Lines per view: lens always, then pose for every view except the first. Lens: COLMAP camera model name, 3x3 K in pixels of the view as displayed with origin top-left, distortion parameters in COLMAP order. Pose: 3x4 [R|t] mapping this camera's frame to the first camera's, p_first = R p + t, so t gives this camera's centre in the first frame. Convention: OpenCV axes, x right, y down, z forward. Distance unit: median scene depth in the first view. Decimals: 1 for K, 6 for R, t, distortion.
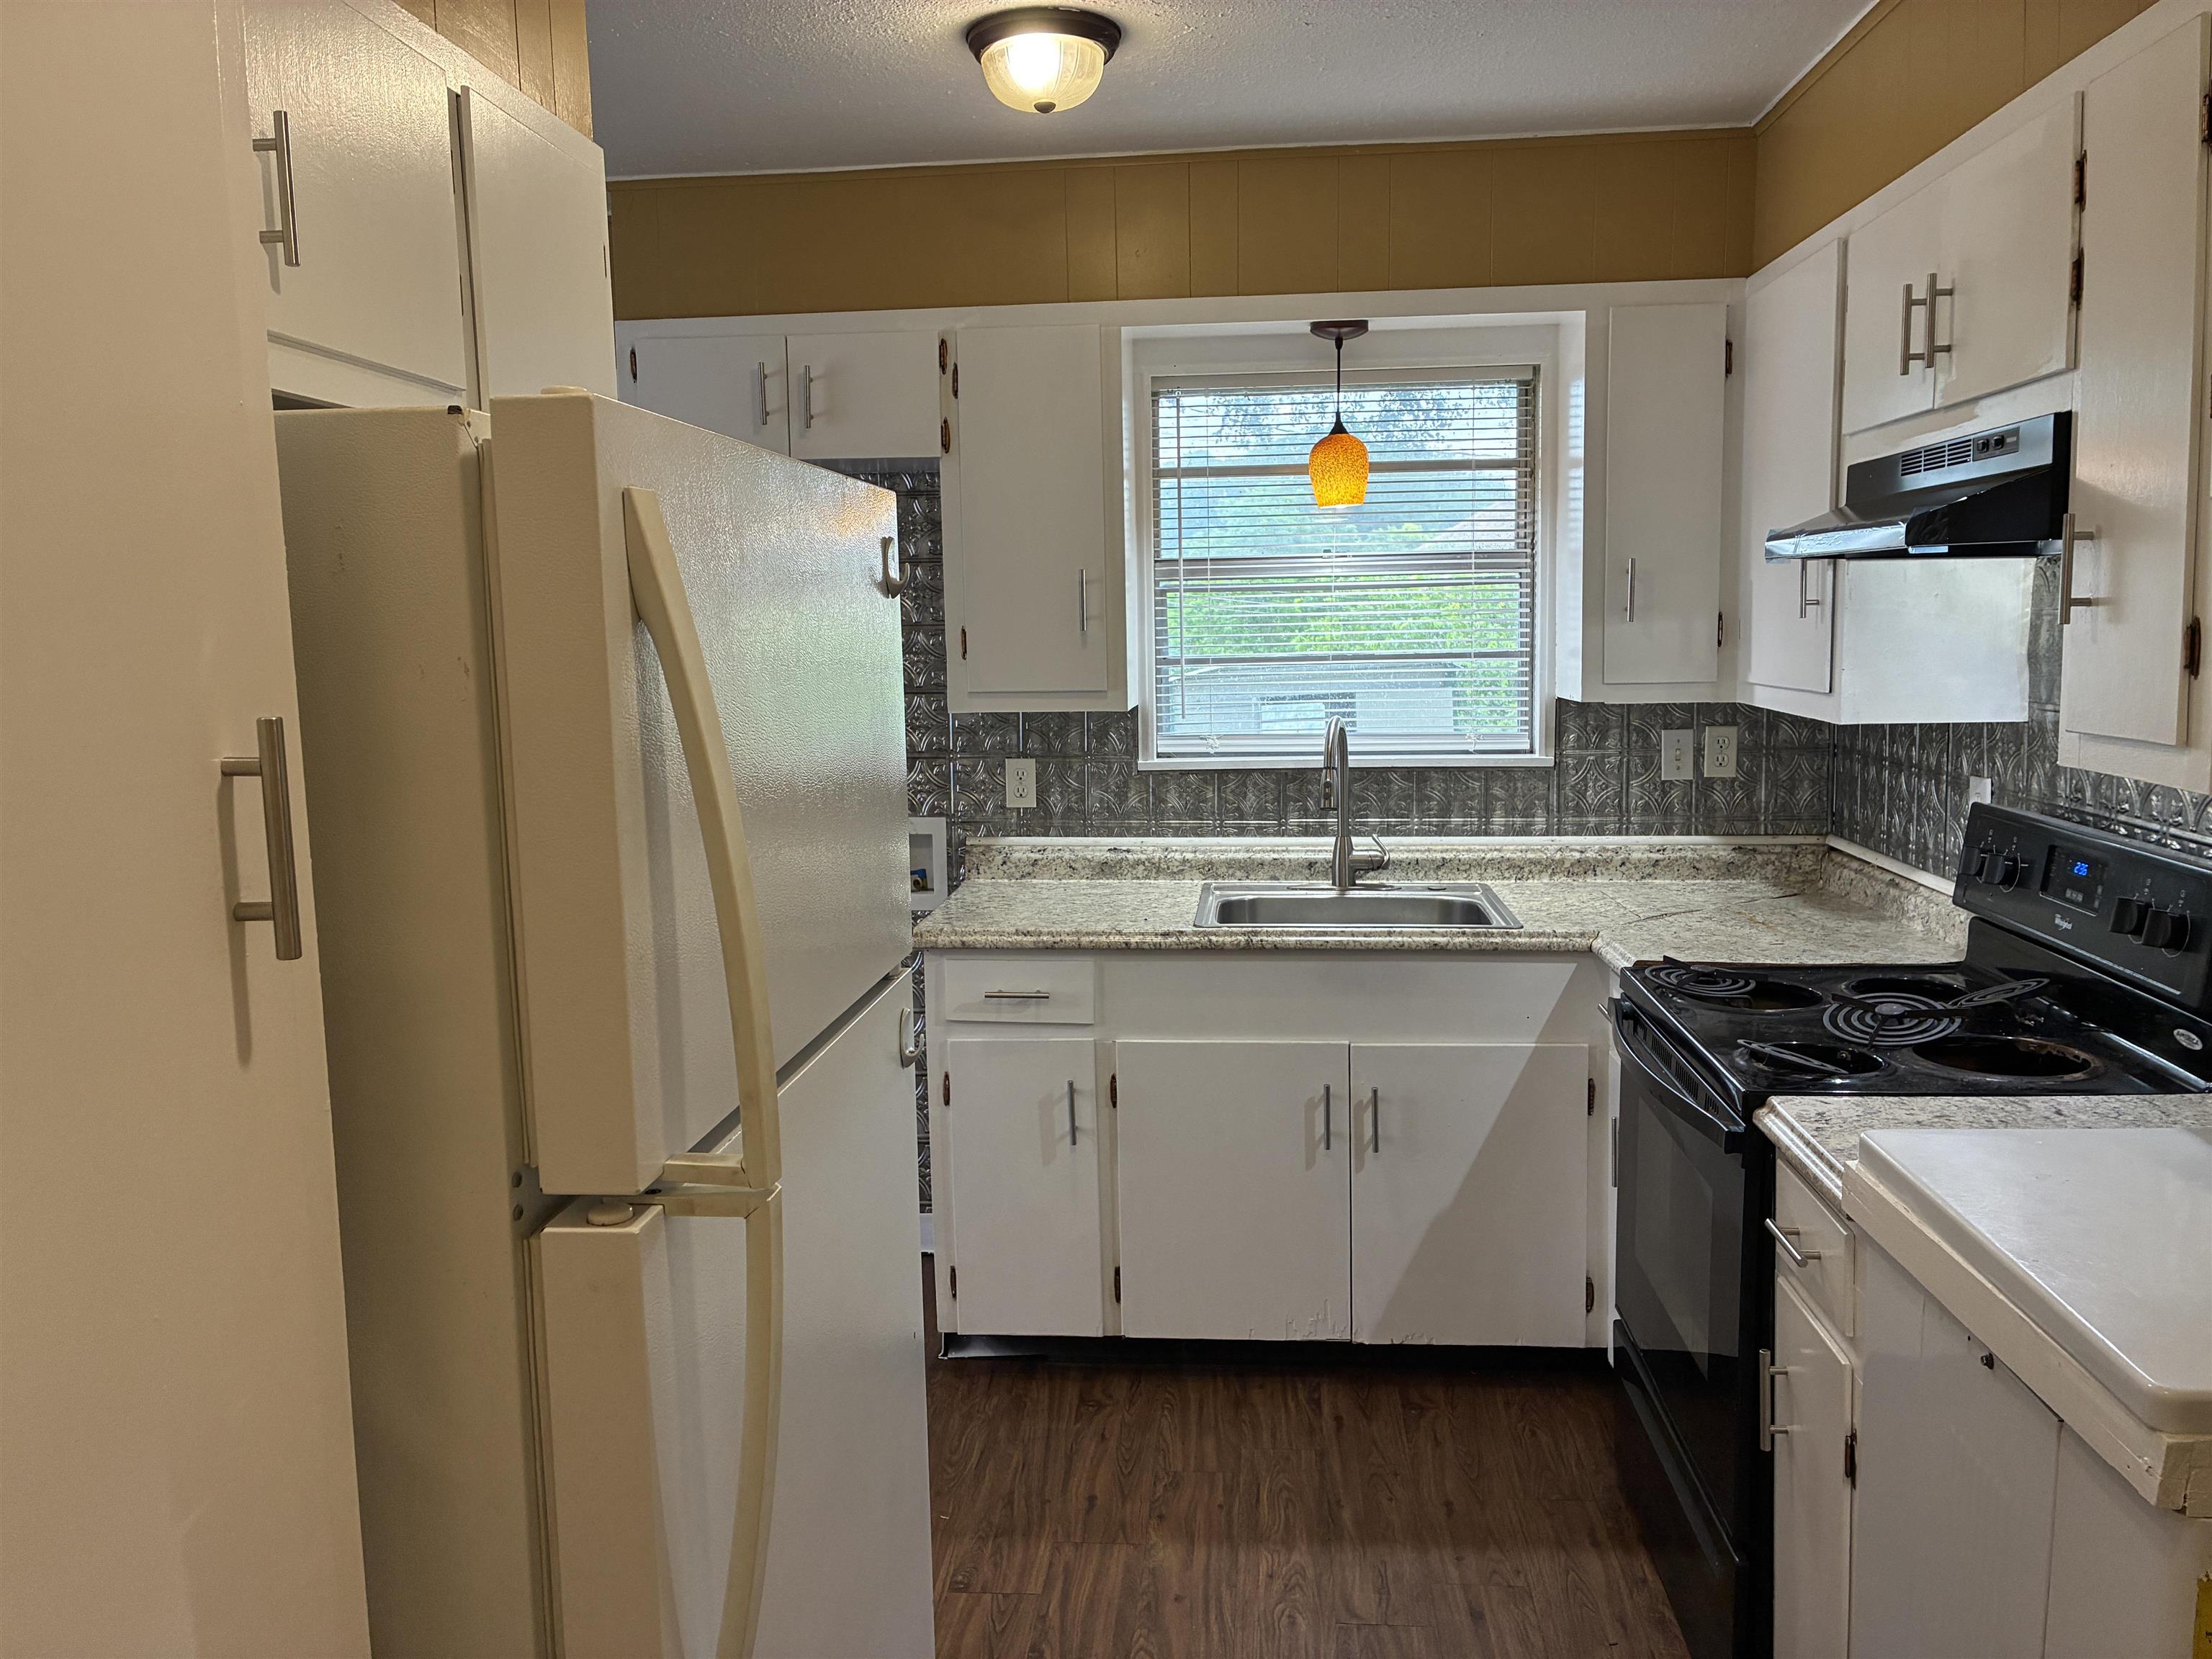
lens RADIAL K [[1667.8, 0, 1112.3], [0, 1667.8, 812.2], [0, 0, 1]] dist [0.058823, -0.071660]
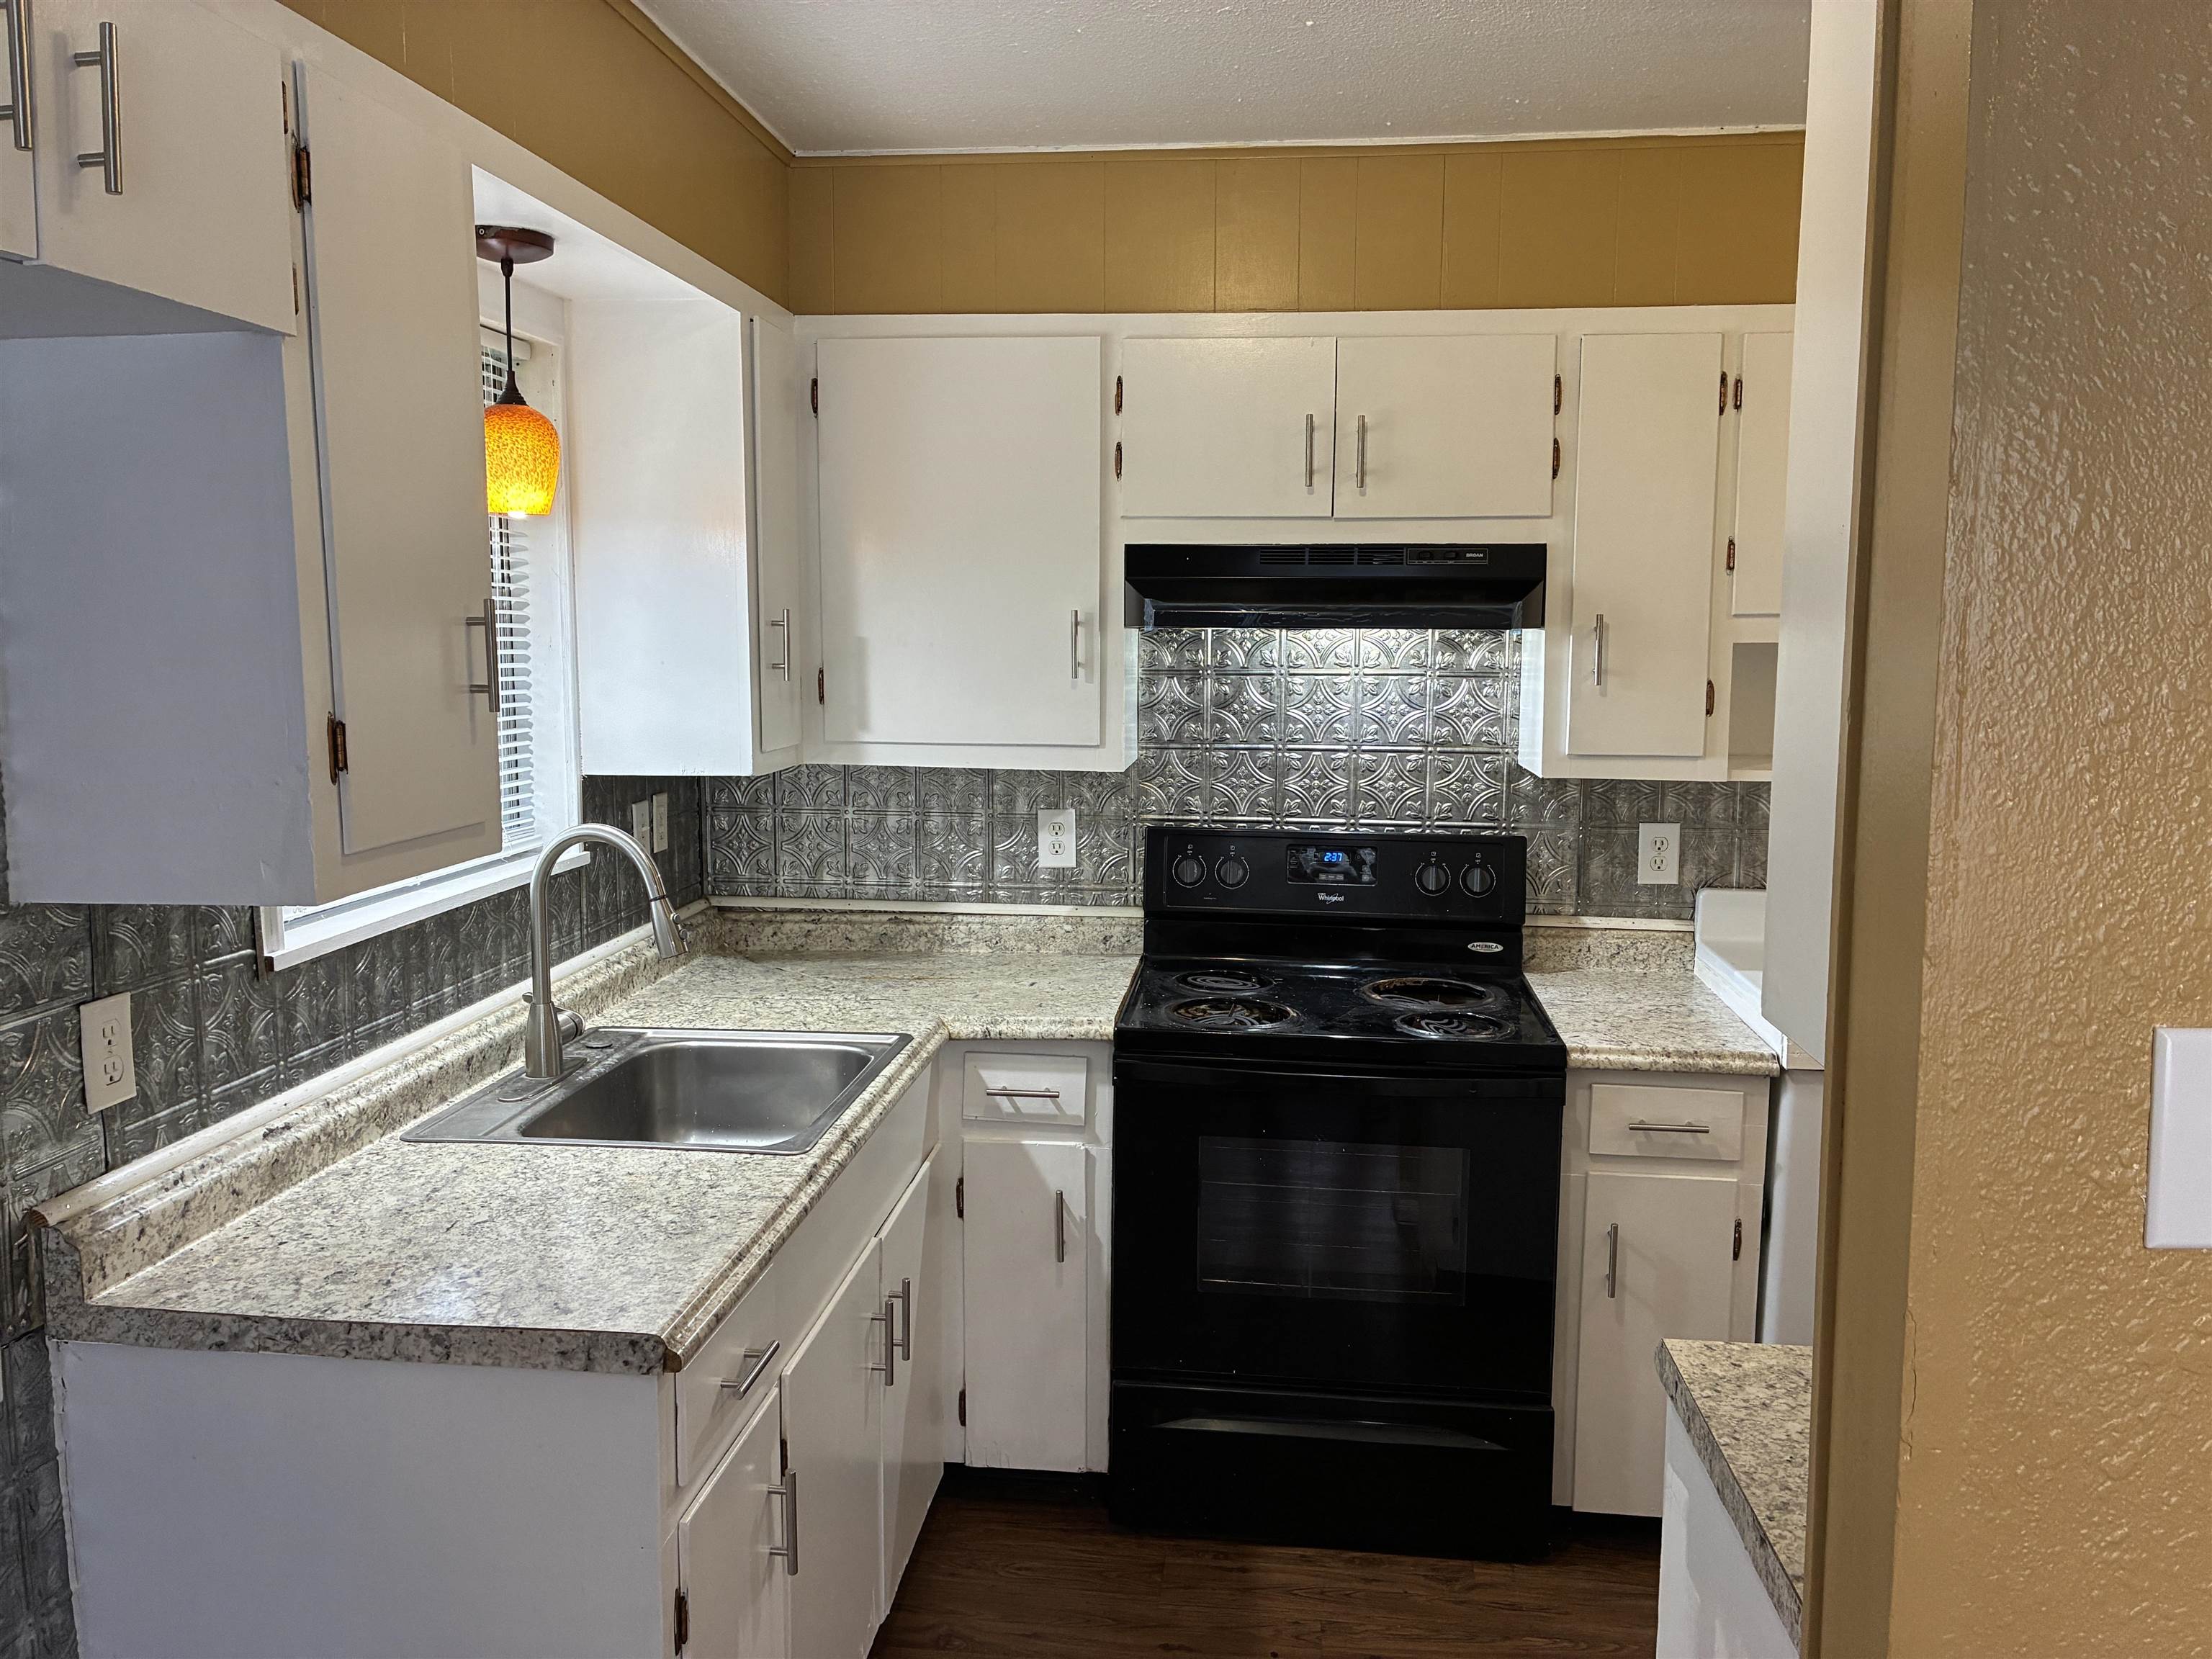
lens RADIAL K [[1679.3, 0, 1110.9], [0, 1679.3, 798.2], [0, 0, 1]] dist [0.025014, -0.001609]
pose [[0.019644, -0.087793, 0.995945, -0.555919], [0.109135, 0.990373, 0.085150, -0.105597], [-0.993833, 0.107020, 0.029036, 0.788649]]
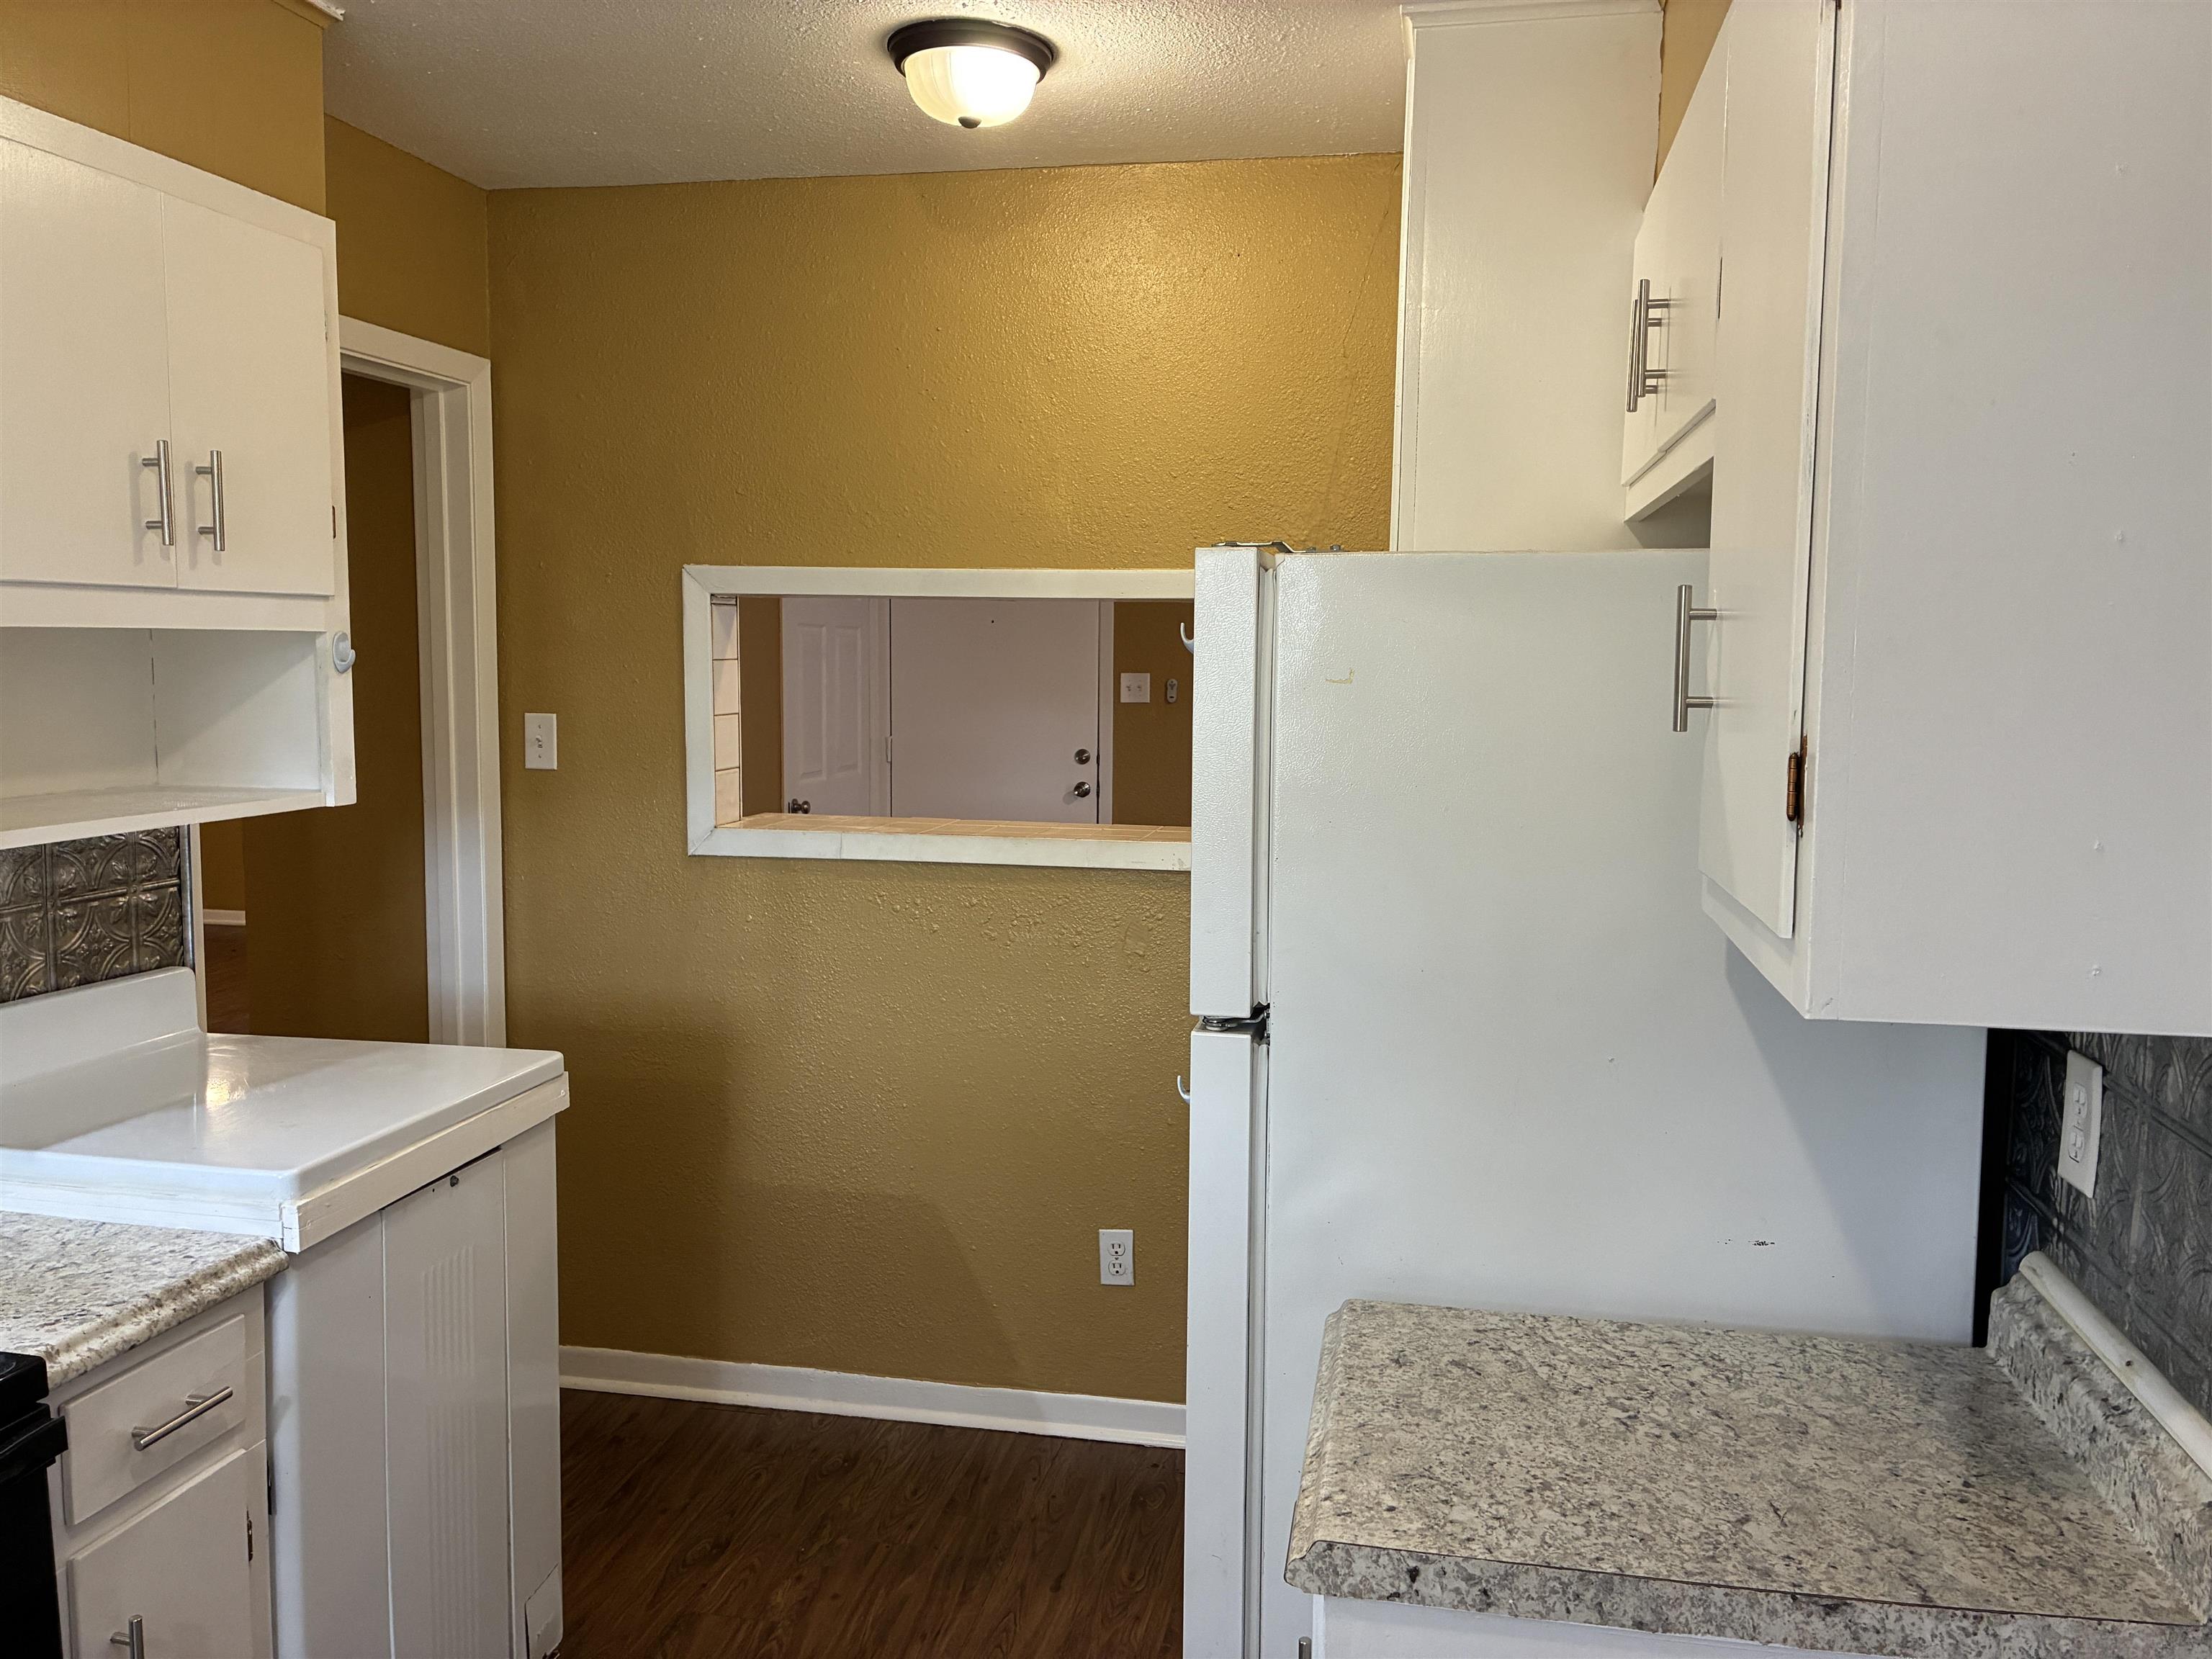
lens RADIAL K [[1667.8, 0, 1112.3], [0, 1667.8, 812.2], [0, 0, 1]] dist [0.058823, -0.071660]
pose [[-0.994392, 0.003527, 0.105694, -0.089412], [0.024675, 0.979596, 0.199454, -0.115244], [-0.102834, 0.200944, -0.974190, 0.975764]]
